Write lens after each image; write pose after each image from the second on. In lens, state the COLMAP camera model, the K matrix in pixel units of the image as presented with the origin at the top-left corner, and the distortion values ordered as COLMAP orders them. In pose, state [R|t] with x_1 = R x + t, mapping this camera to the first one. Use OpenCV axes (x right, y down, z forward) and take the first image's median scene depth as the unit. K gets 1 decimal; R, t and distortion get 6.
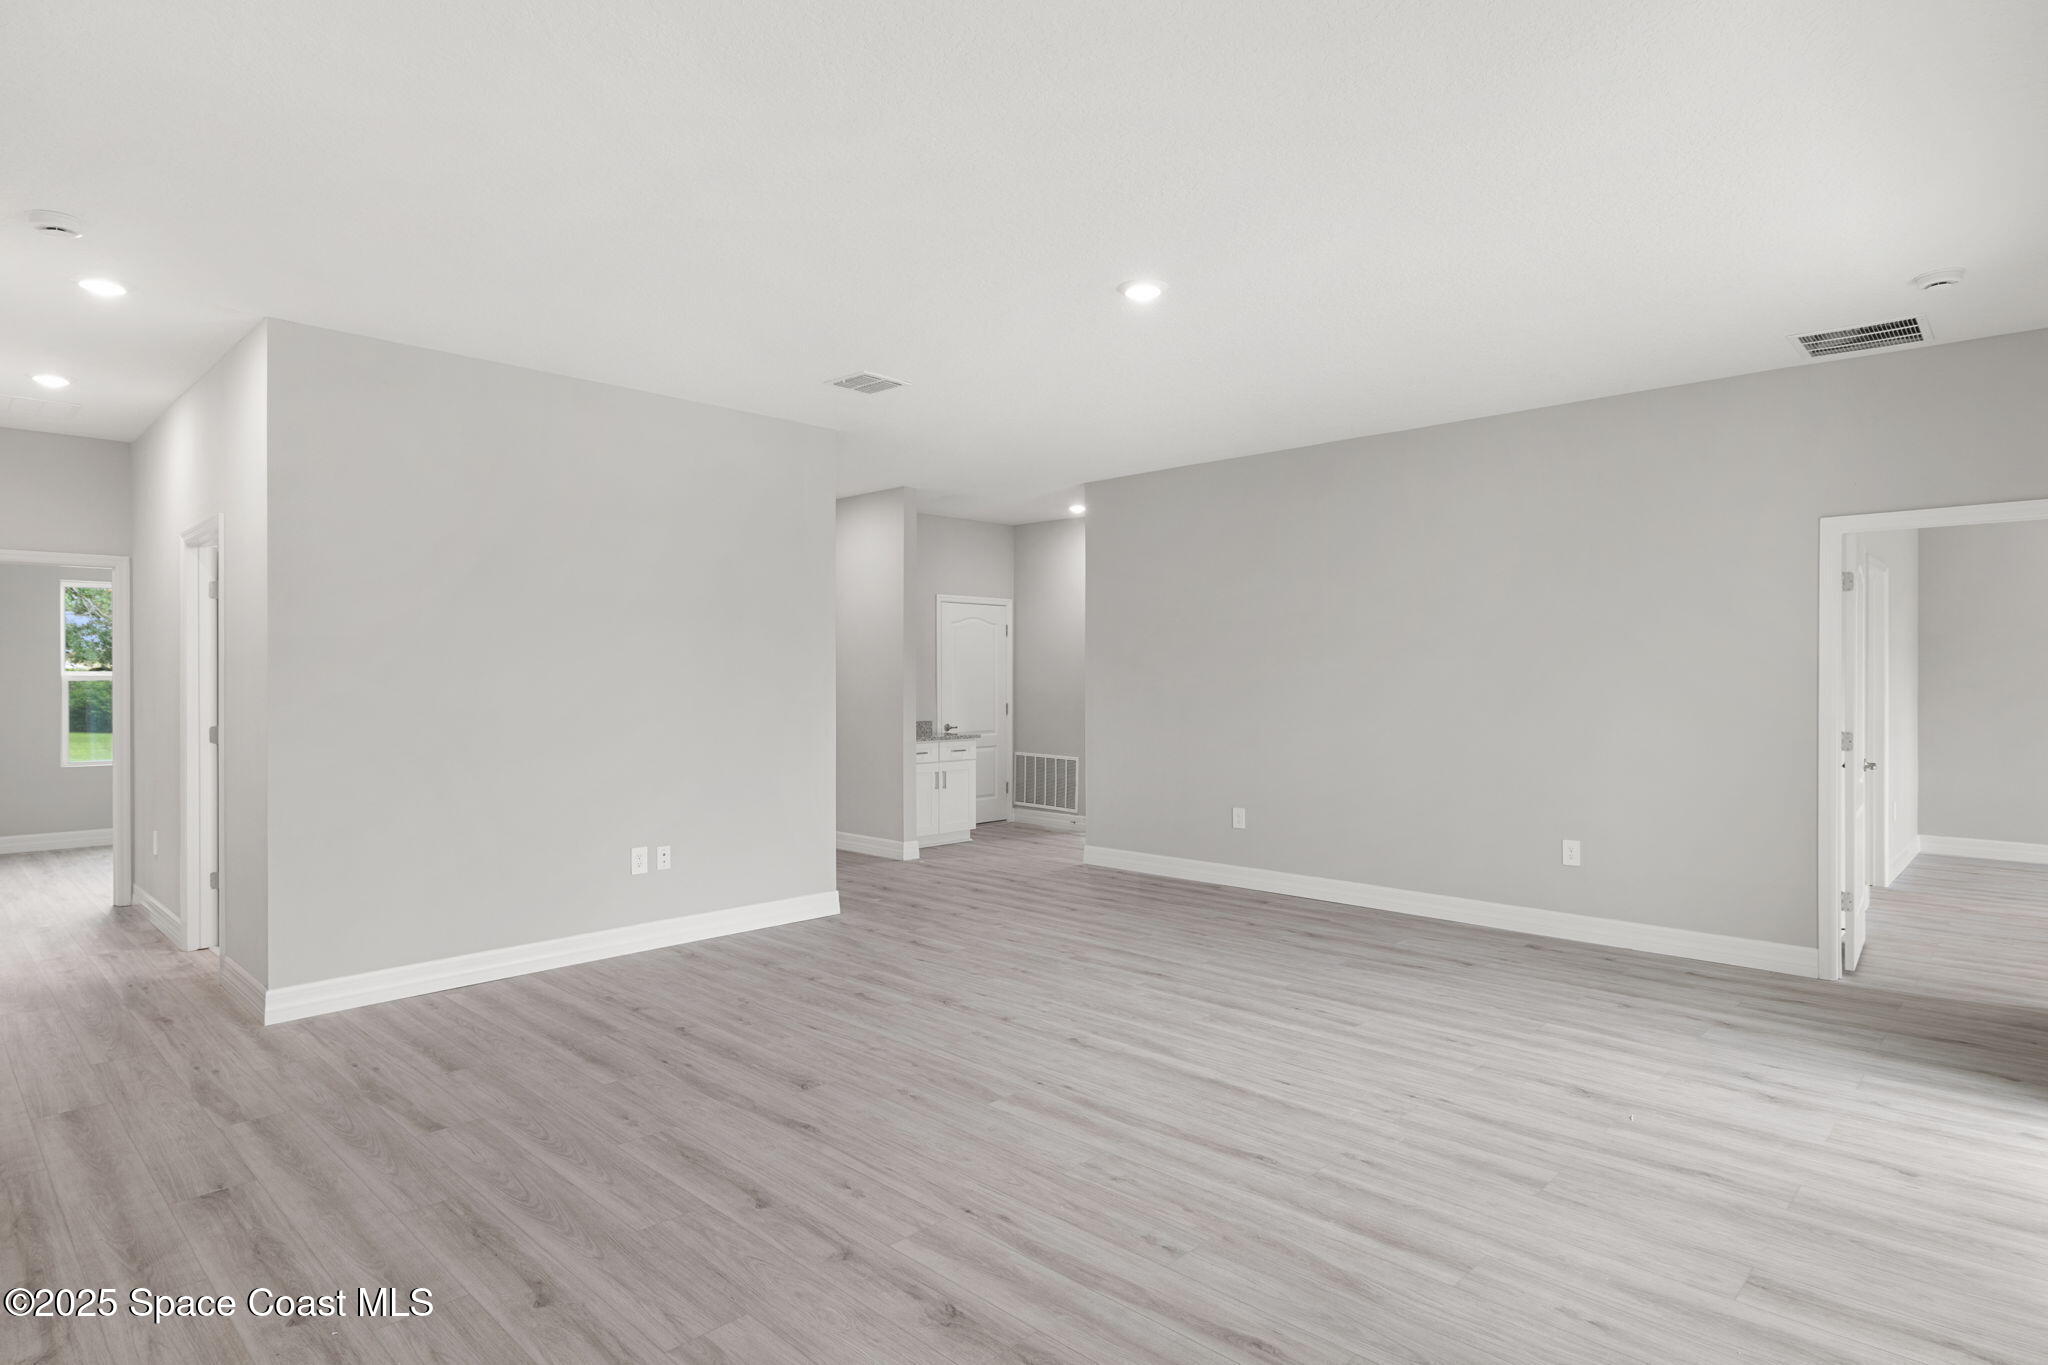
lens RADIAL K [[1126.6, 0, 1024.0], [0, 1126.6, 682.5], [0, 0, 1]] dist [-0.027085, 0.017456]
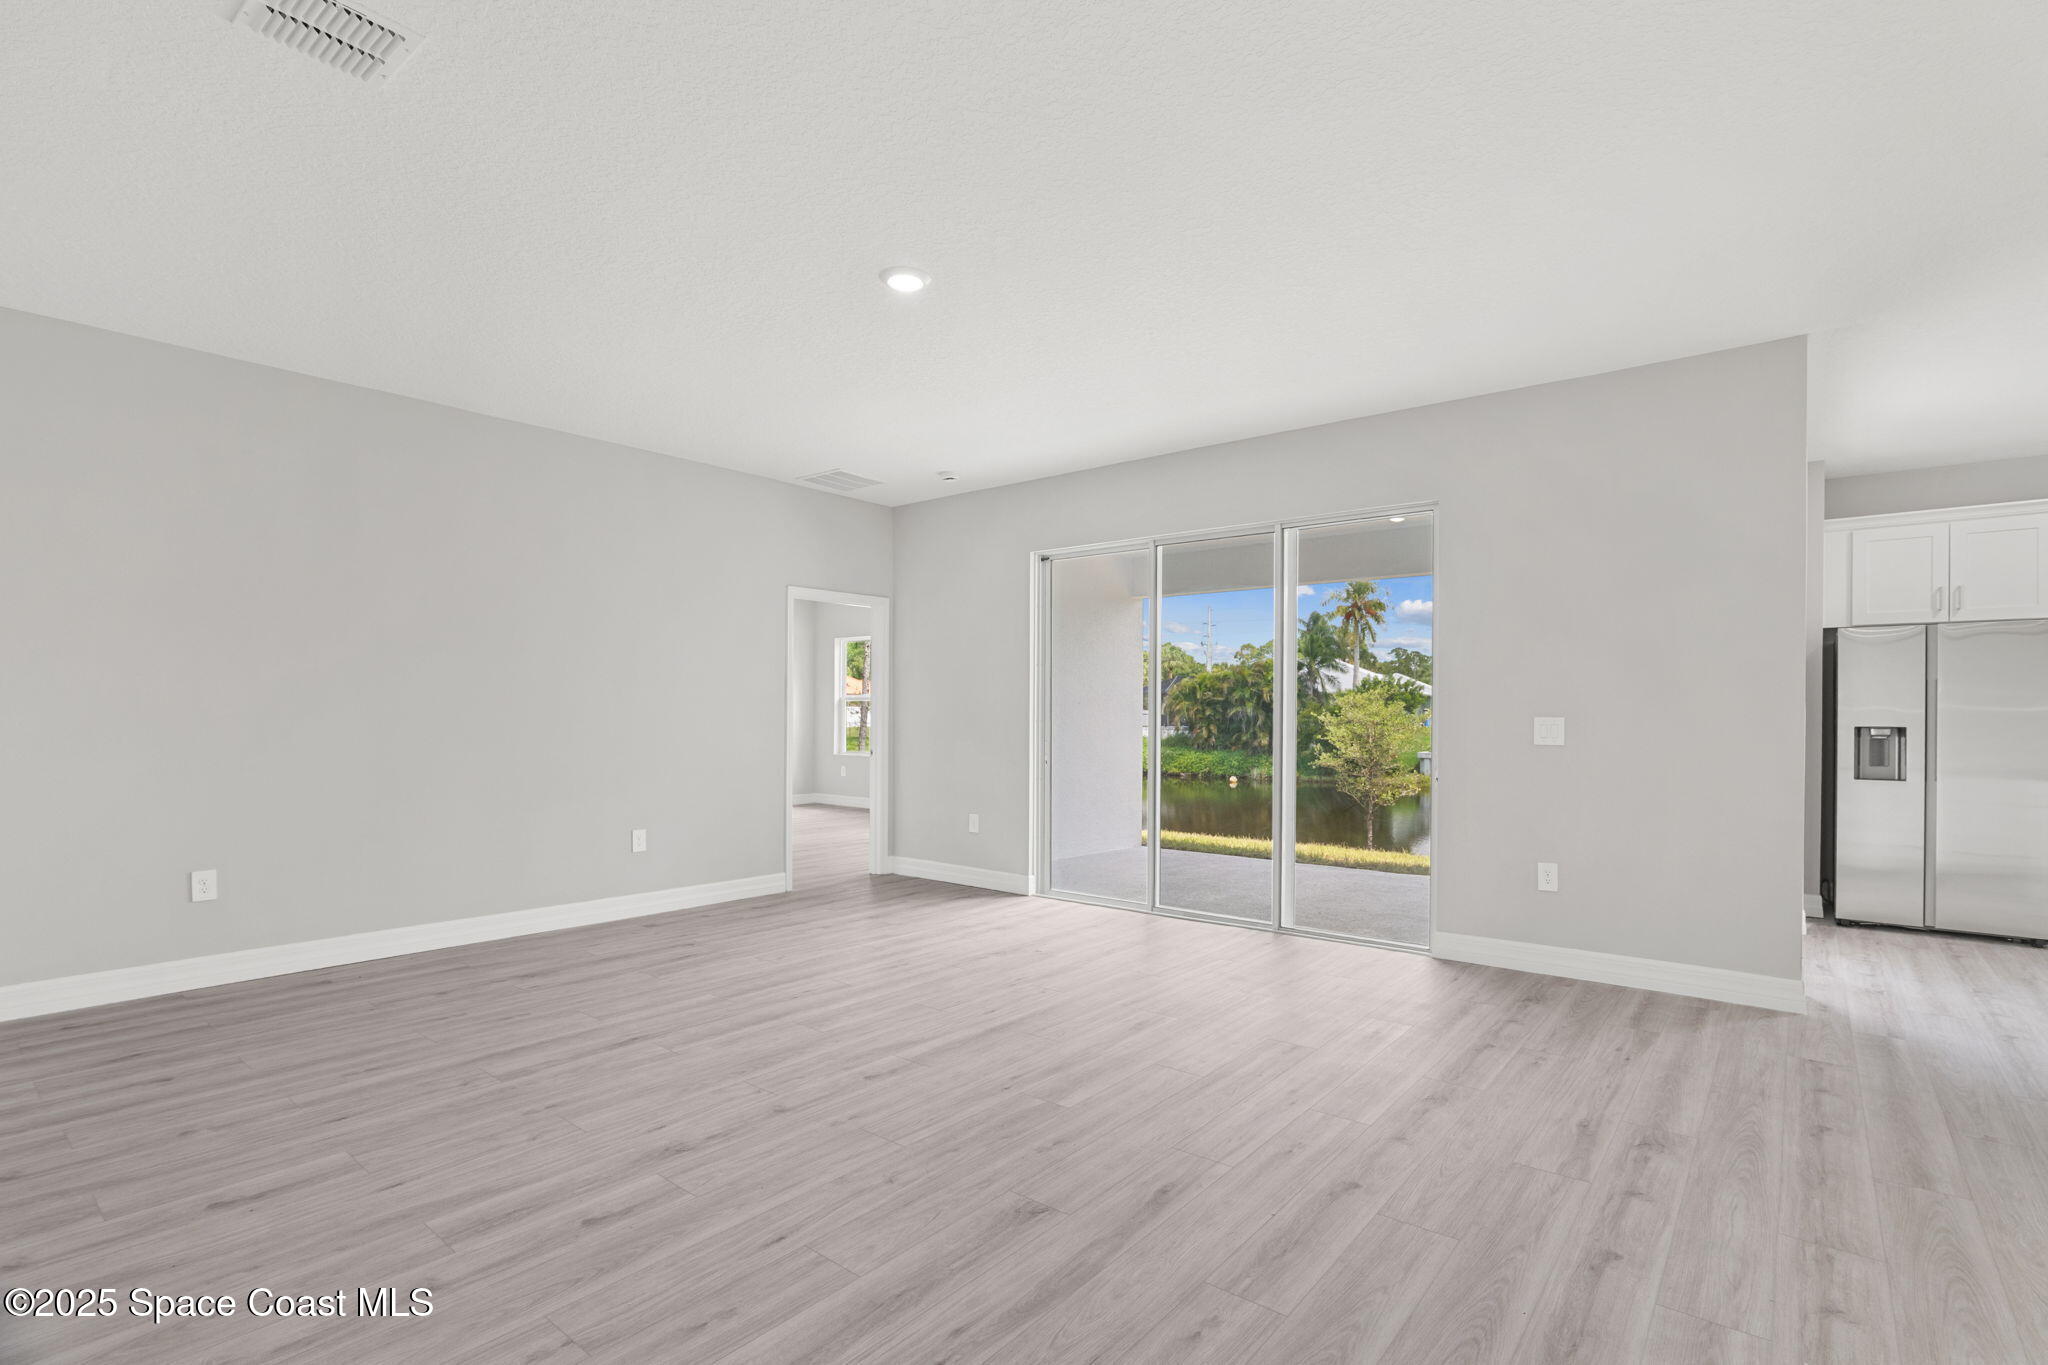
lens RADIAL K [[957.2, 0, 1030.3], [0, 957.2, 695.2], [0, 0, 1]] dist [-0.027973, 0.009406]
pose [[-0.086924, 0.014782, 0.996105, -0.705979], [0.001014, 0.999891, -0.014750, 0.019983], [-0.996214, -0.000272, -0.086929, 0.897169]]
